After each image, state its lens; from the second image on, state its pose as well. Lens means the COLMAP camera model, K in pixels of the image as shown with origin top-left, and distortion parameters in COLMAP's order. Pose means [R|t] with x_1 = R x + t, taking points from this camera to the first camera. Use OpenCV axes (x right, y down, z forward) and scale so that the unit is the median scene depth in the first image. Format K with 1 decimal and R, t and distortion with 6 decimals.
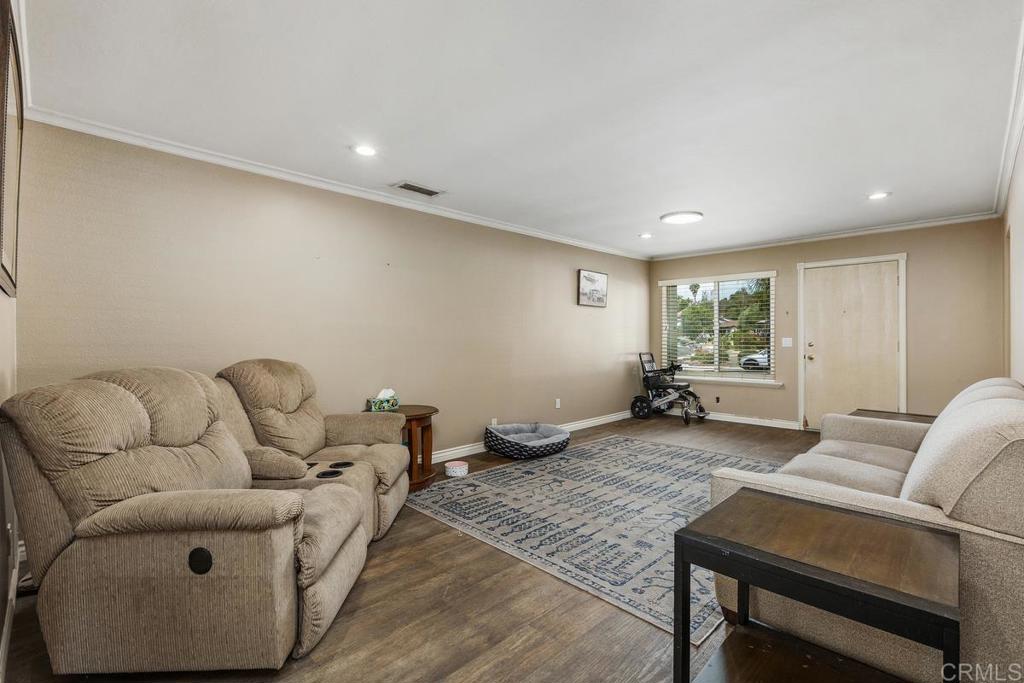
lens RADIAL K [[455.0, 0, 514.4], [0, 455.0, 338.8], [0, 0, 1]] dist [0.000913, -0.000022]
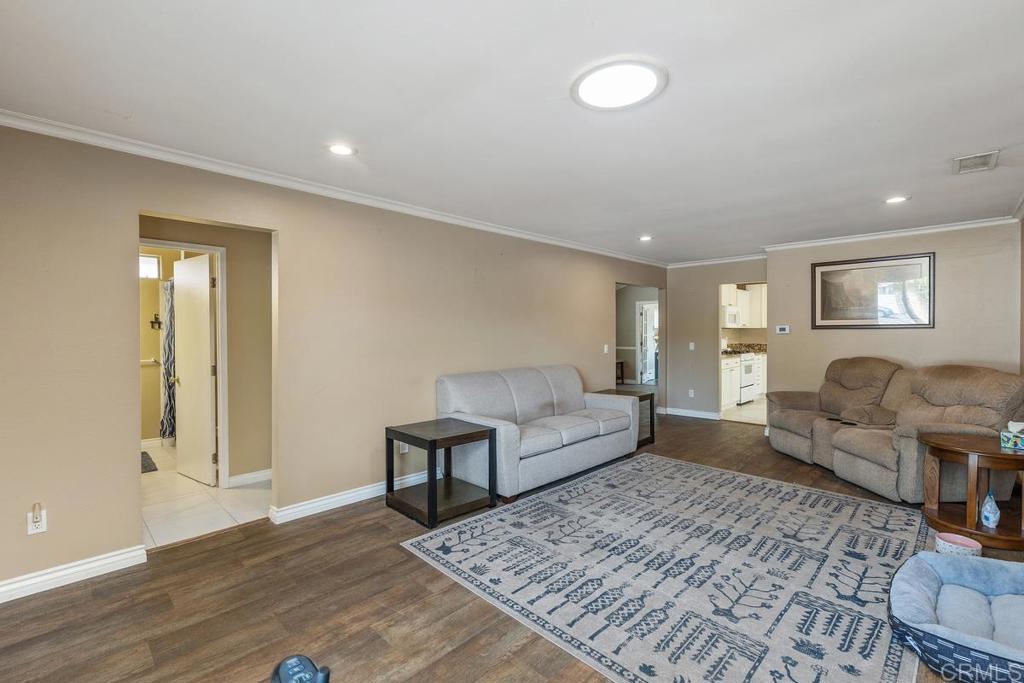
lens RADIAL K [[455.0, 0, 509.5], [0, 455.0, 337.7], [0, 0, 1]] dist [0.000913, -0.000022]
pose [[-0.999956, 0.006044, -0.007225, 0.649210], [0.005967, 0.999926, 0.010618, -0.049491], [0.007289, 0.010574, -0.999918, 1.965959]]
